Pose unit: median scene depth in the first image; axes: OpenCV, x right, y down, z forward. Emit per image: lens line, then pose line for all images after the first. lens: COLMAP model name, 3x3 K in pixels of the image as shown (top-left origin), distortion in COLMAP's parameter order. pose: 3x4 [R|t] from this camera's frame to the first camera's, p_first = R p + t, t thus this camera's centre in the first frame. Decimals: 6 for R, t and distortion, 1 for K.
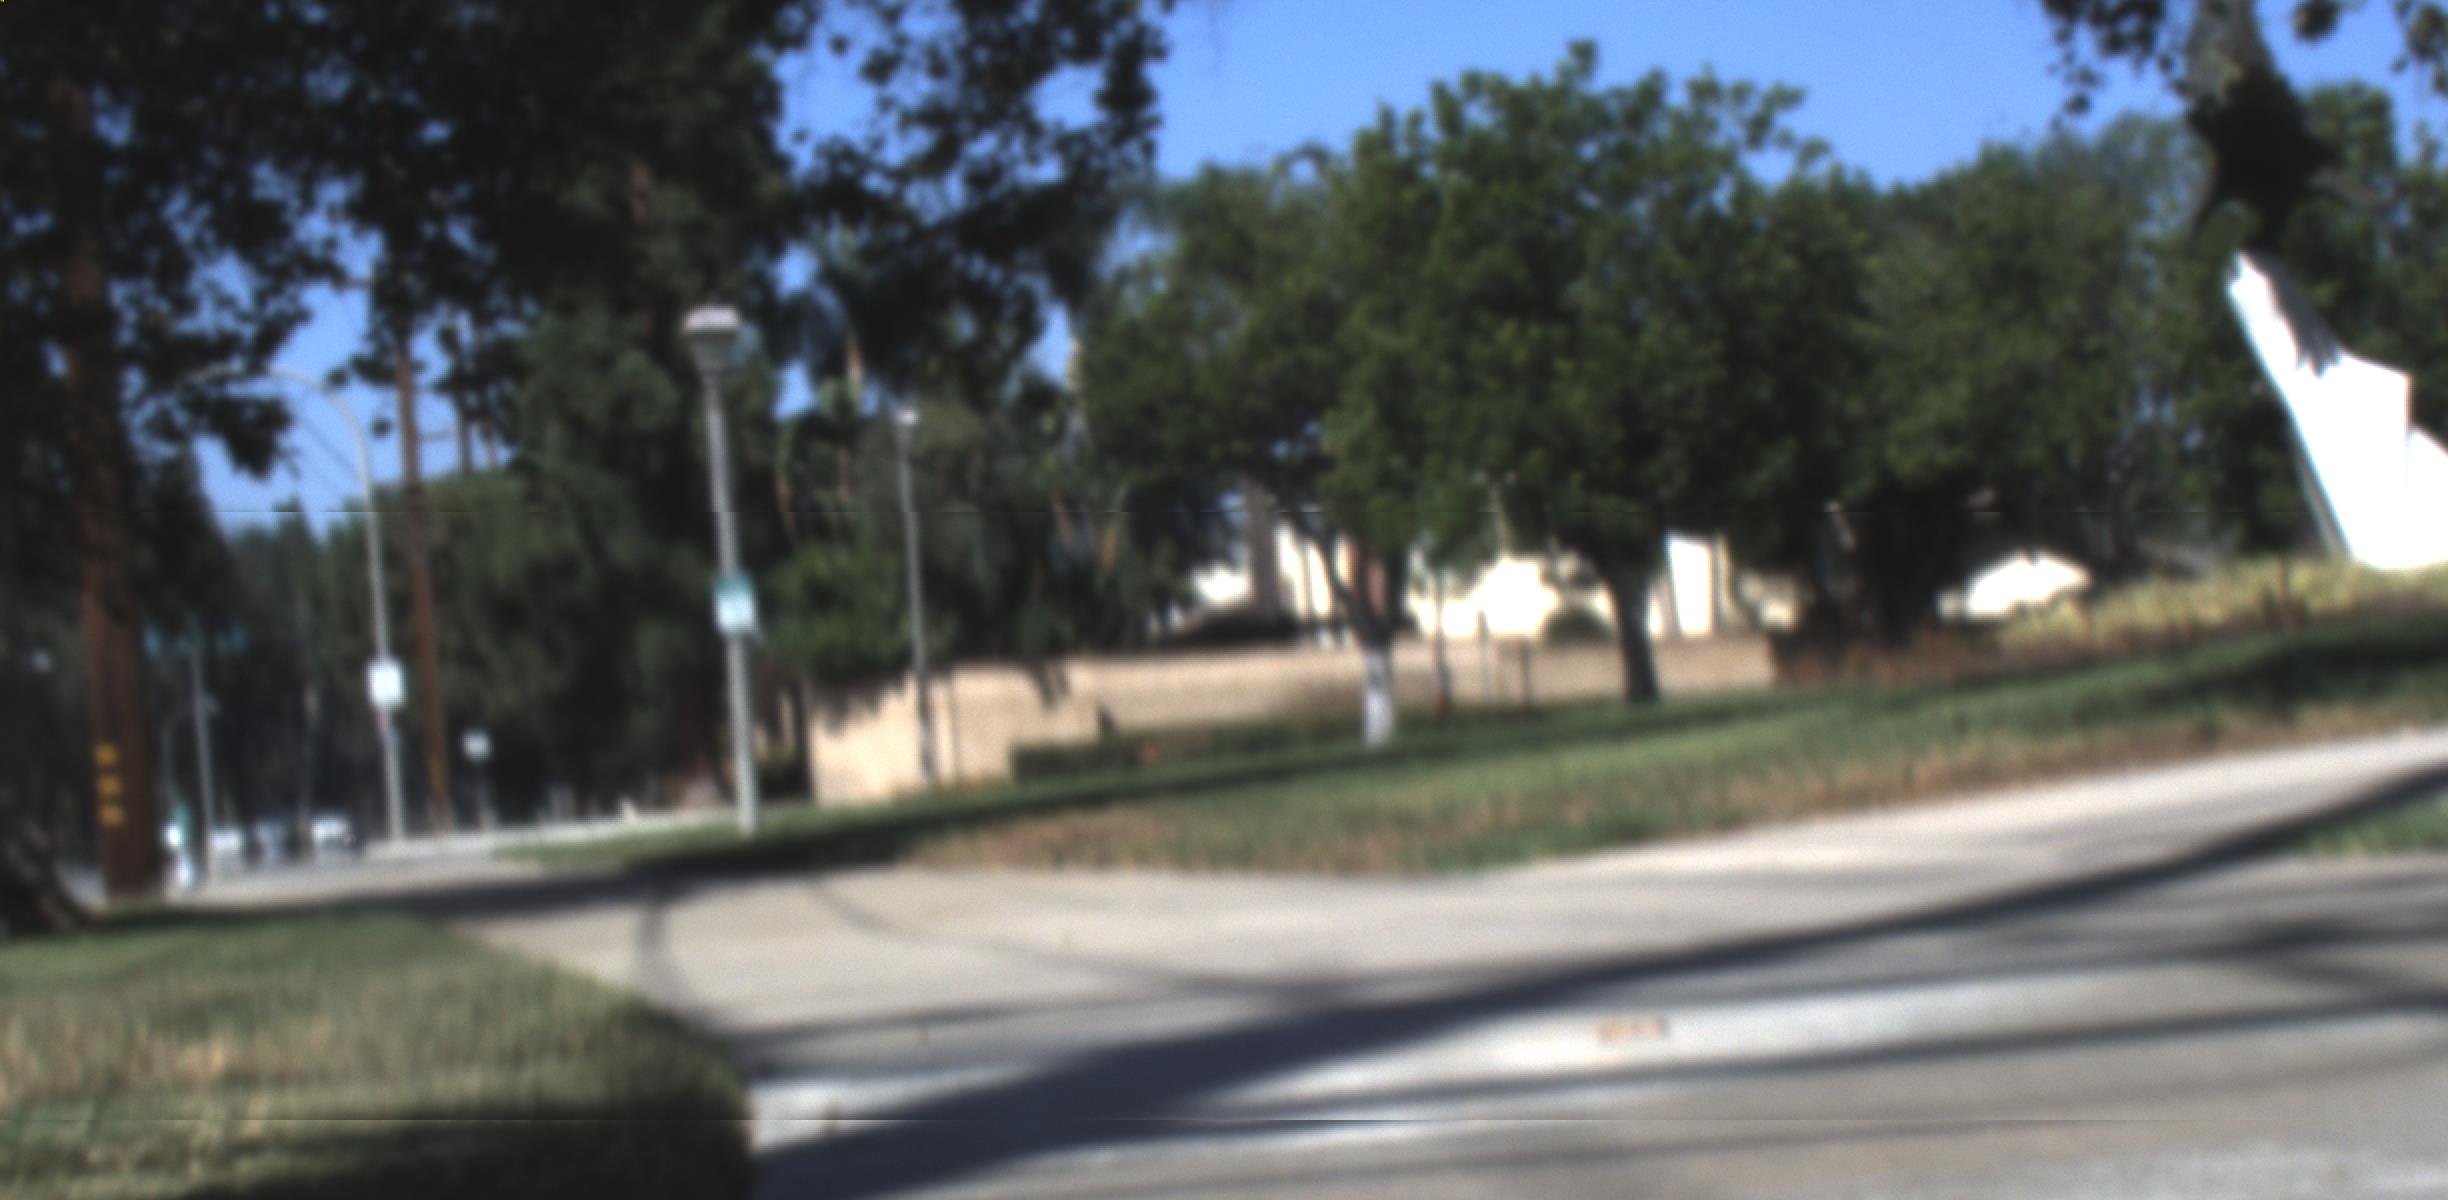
lens RADIAL K [[5133.0, 0, 1359.7], [0, 5133.0, 590.7], [0, 0, 1]] dist [-0.035340, 0.000000]
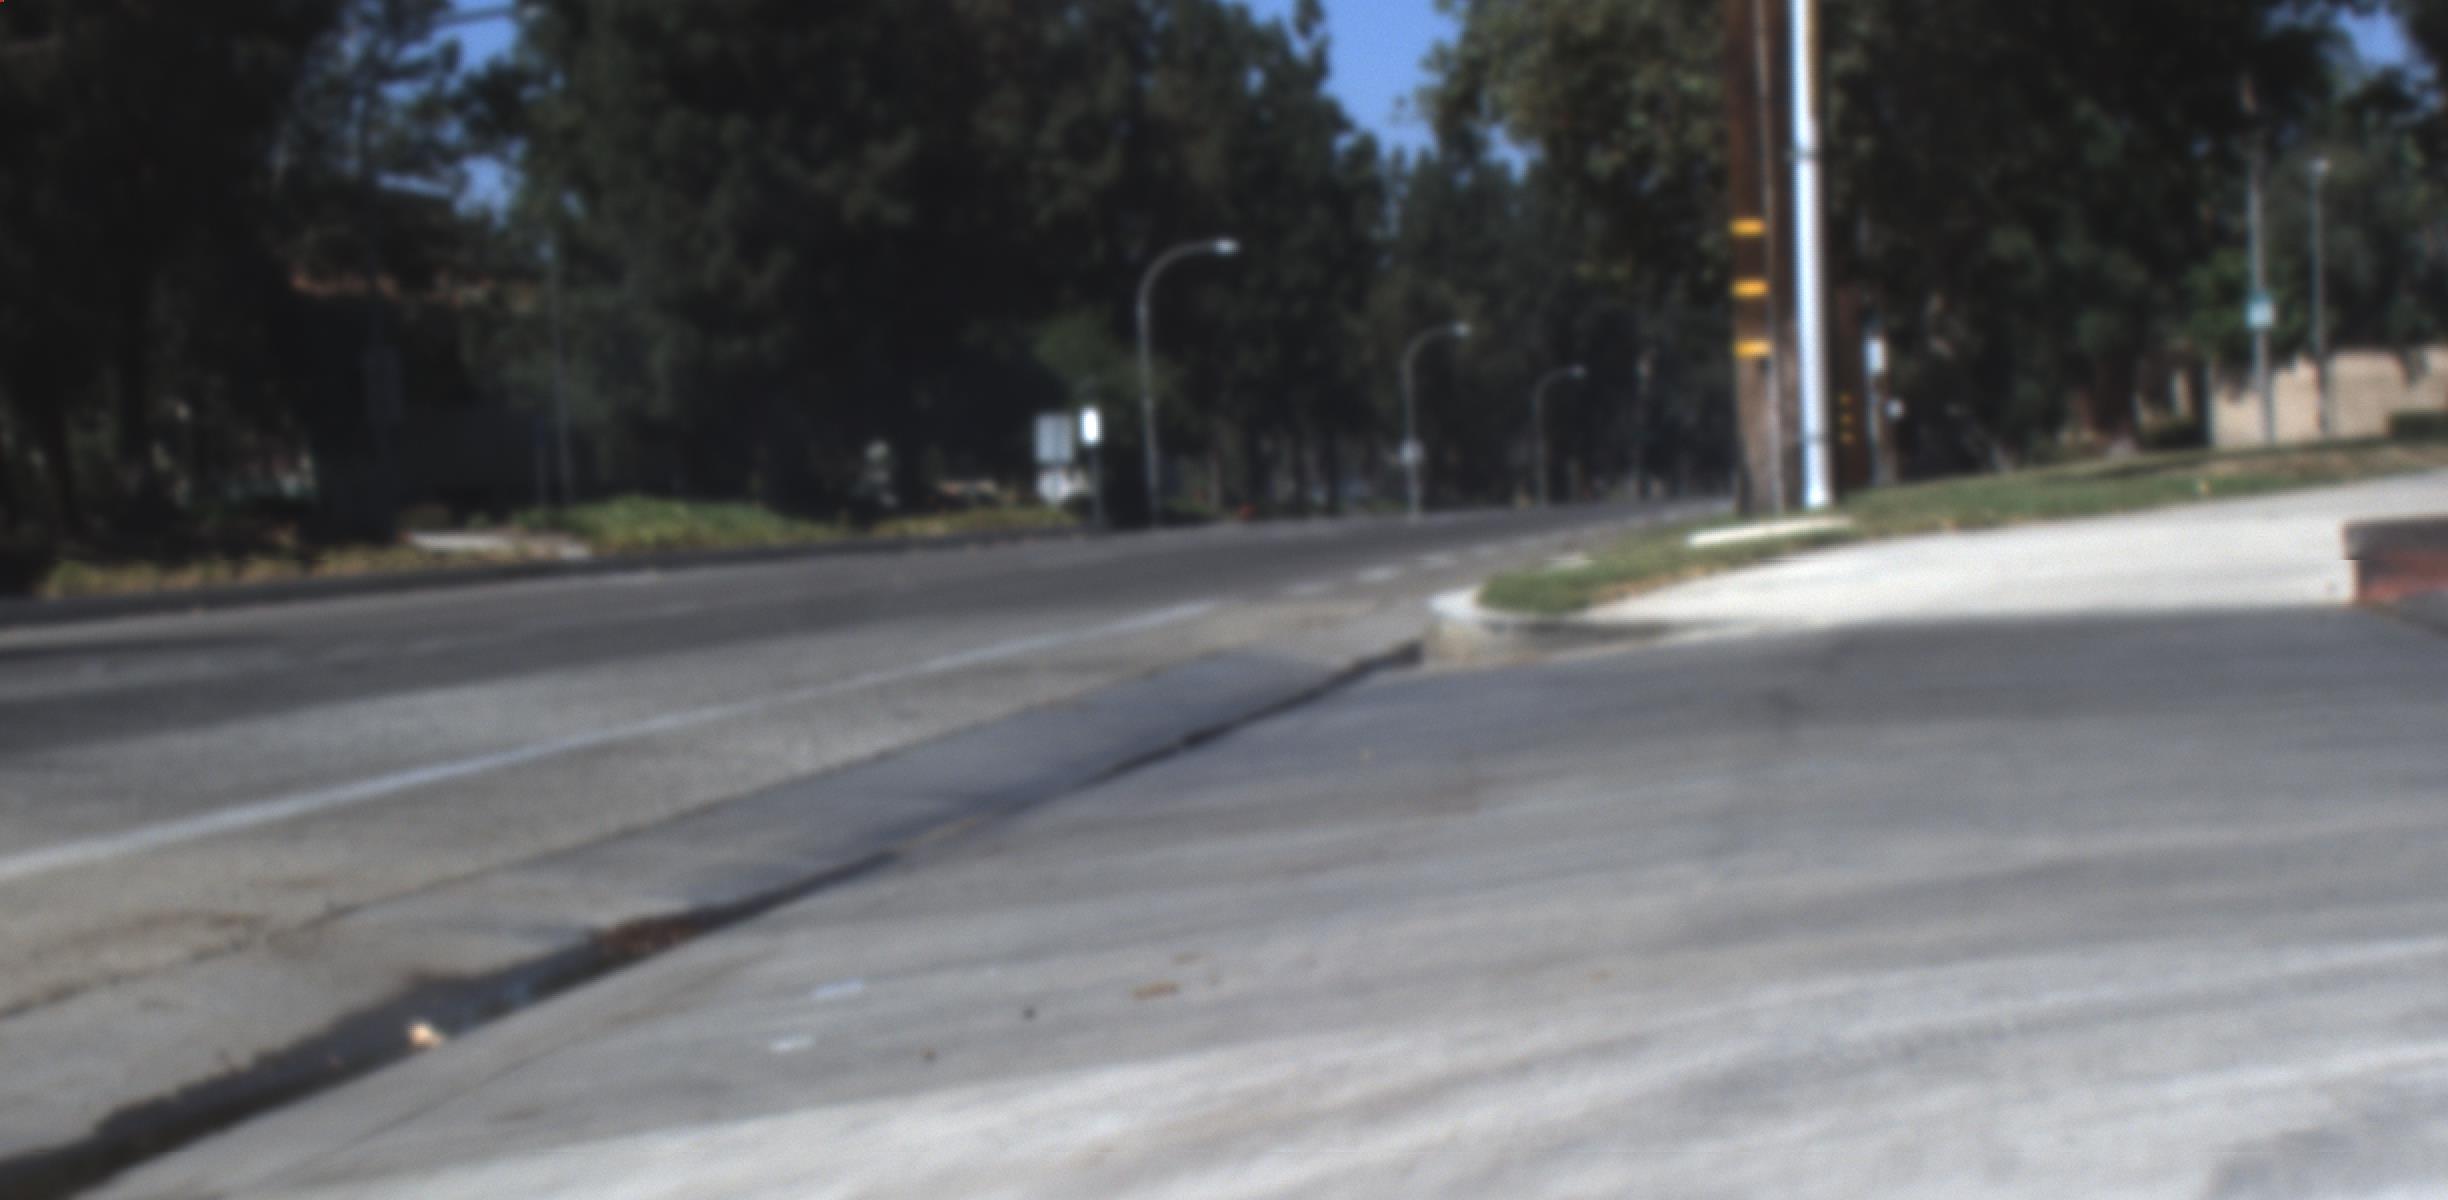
lens RADIAL K [[5133.0, 0, 1142.4], [0, 5133.0, 626.1], [0, 0, 1]] dist [-0.035340, 0.000000]
pose [[0.958722, 0.031884, -0.282552, -0.002693], [-0.011949, 0.997333, 0.071999, -0.006828], [0.284094, -0.065651, 0.956546, -0.438993]]
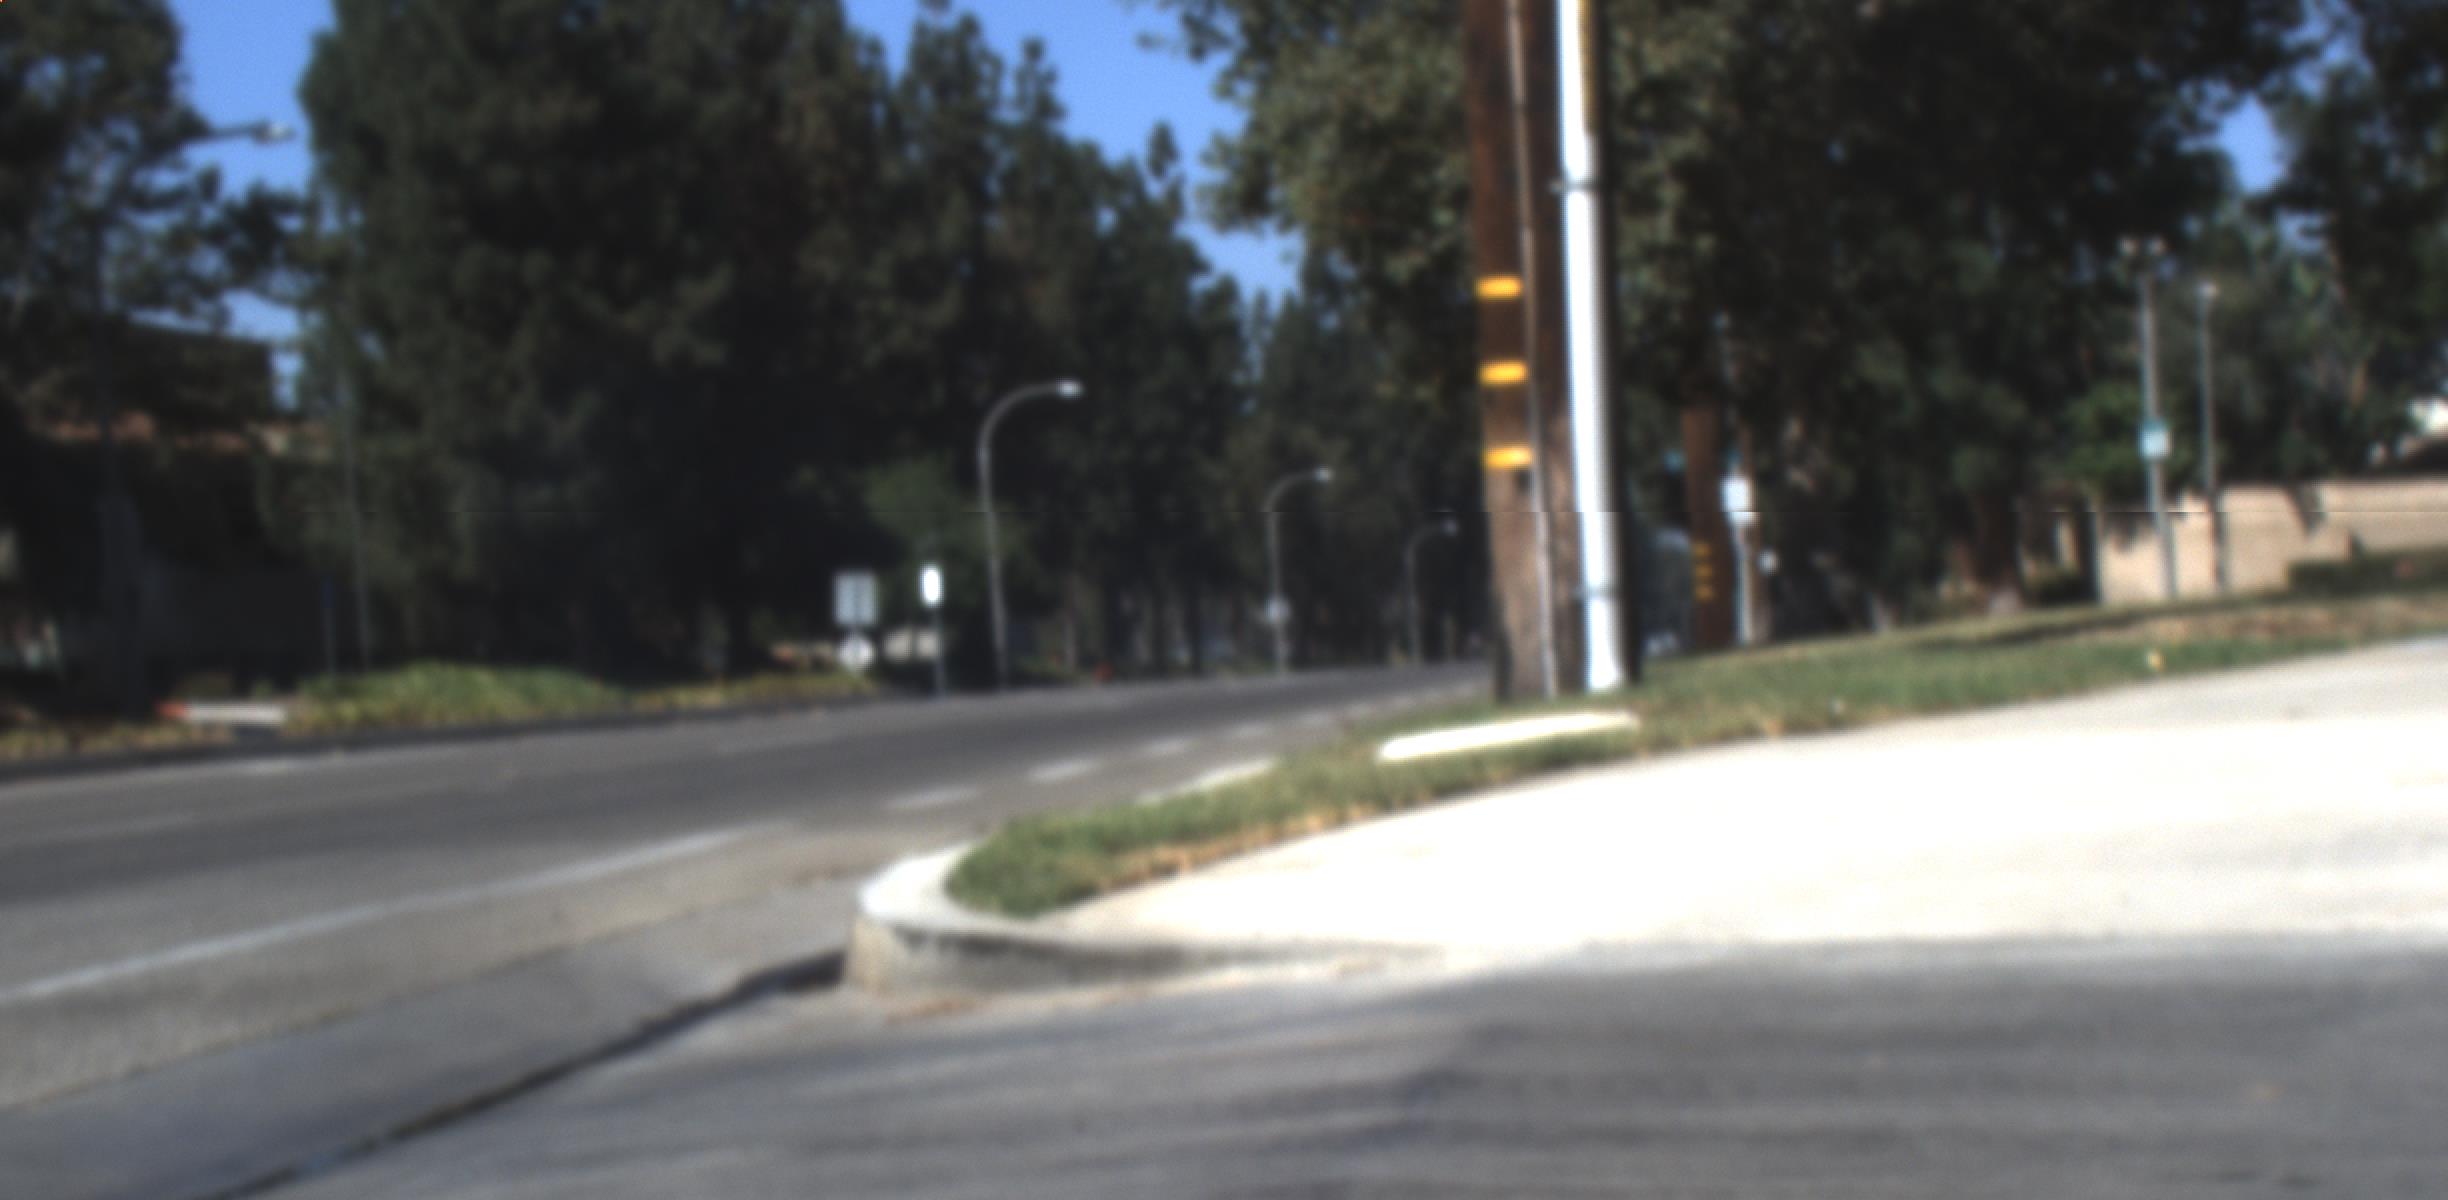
lens RADIAL K [[5133.0, 0, 1156.8], [0, 5133.0, 514.6], [0, 0, 1]] dist [-0.035340, 0.000000]
pose [[0.965977, 0.011197, -0.258384, -0.015537], [-0.005988, 0.999763, 0.020938, -0.003272], [0.258557, -0.018679, 0.965815, -0.325904]]
